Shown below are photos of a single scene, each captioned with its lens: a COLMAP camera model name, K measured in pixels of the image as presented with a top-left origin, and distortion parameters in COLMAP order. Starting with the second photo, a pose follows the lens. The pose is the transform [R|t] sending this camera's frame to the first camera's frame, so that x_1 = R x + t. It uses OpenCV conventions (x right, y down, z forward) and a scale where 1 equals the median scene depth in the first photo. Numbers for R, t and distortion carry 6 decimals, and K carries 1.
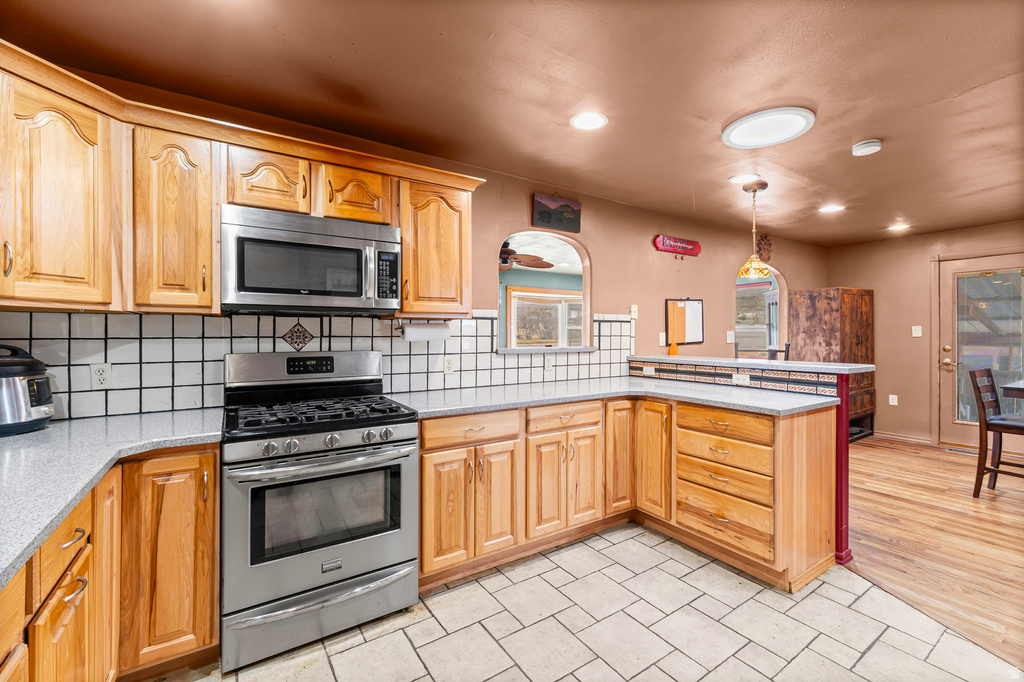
lens RADIAL K [[439.5, 0, 512.7], [0, 439.5, 338.9], [0, 0, 1]] dist [0.004610, -0.000241]
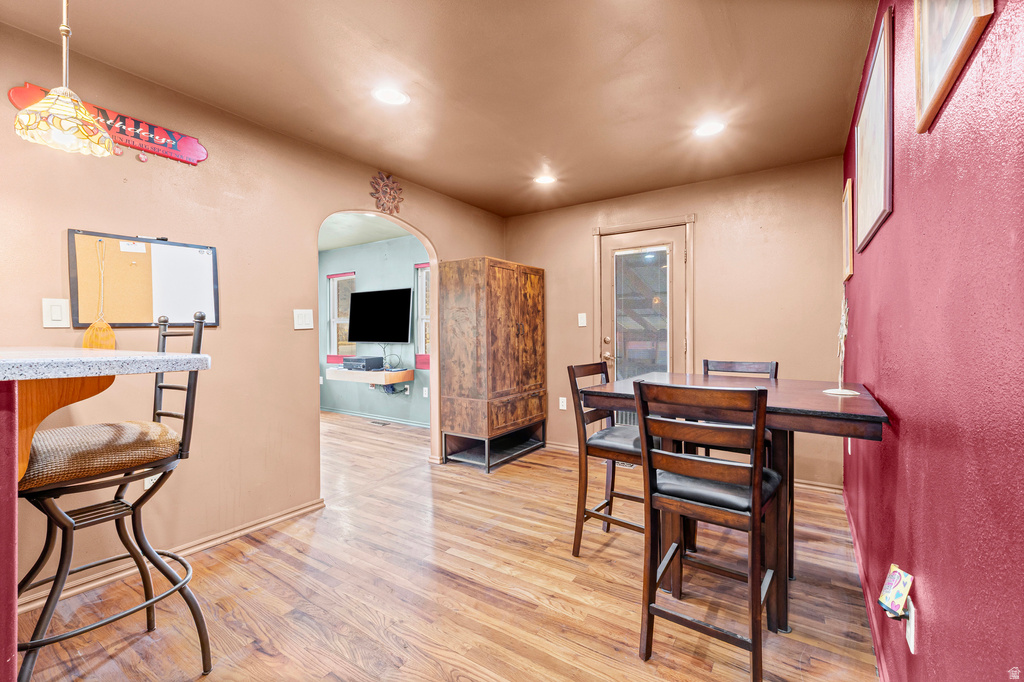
lens RADIAL K [[439.5, 0, 518.2], [0, 439.5, 343.7], [0, 0, 1]] dist [0.004610, -0.000241]
pose [[0.919279, 0.000111, 0.393606, 0.644335], [-0.002520, 0.999981, 0.005604, 0.031170], [-0.393598, -0.006143, 0.919262, 0.387576]]
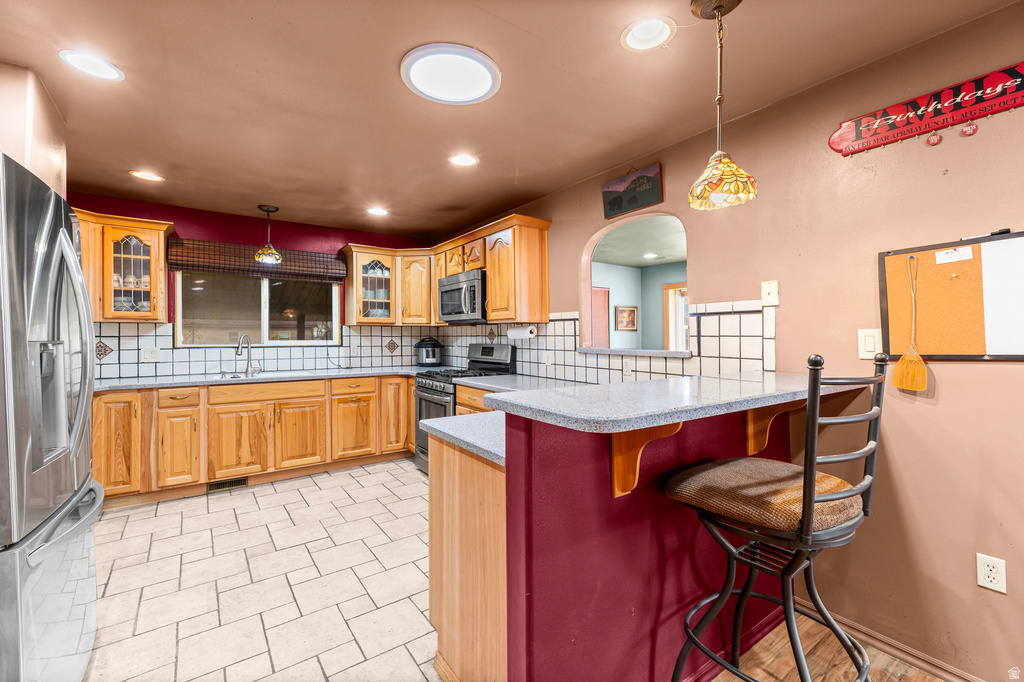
lens RADIAL K [[439.5, 0, 509.9], [0, 439.5, 337.2], [0, 0, 1]] dist [0.004610, -0.000241]
pose [[0.018336, 0.006532, -0.999811, 0.831996], [-0.009184, 0.999938, 0.006364, -0.006316], [0.999790, 0.009065, 0.018394, 0.657478]]
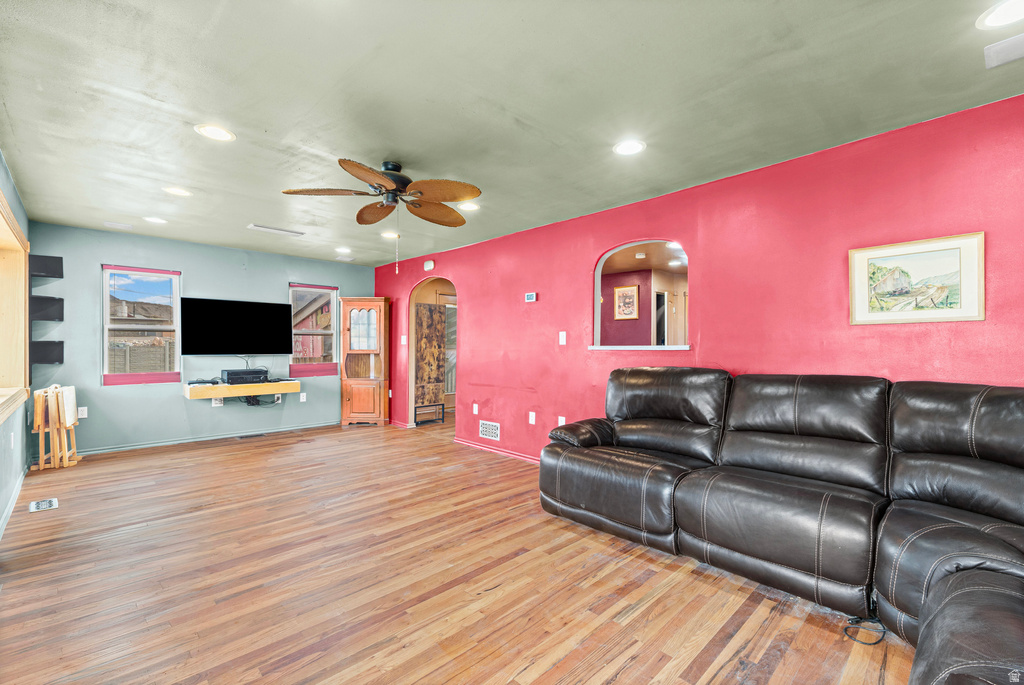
lens RADIAL K [[436.0, 0, 514.8], [0, 436.0, 346.2], [0, 0, 1]] dist [0.000660, 0.000027]
pose [[-0.173717, 0.003320, 0.984790, -0.805787], [0.008259, 0.999964, -0.001914, 0.018119], [-0.984761, 0.007800, -0.173738, 1.312890]]
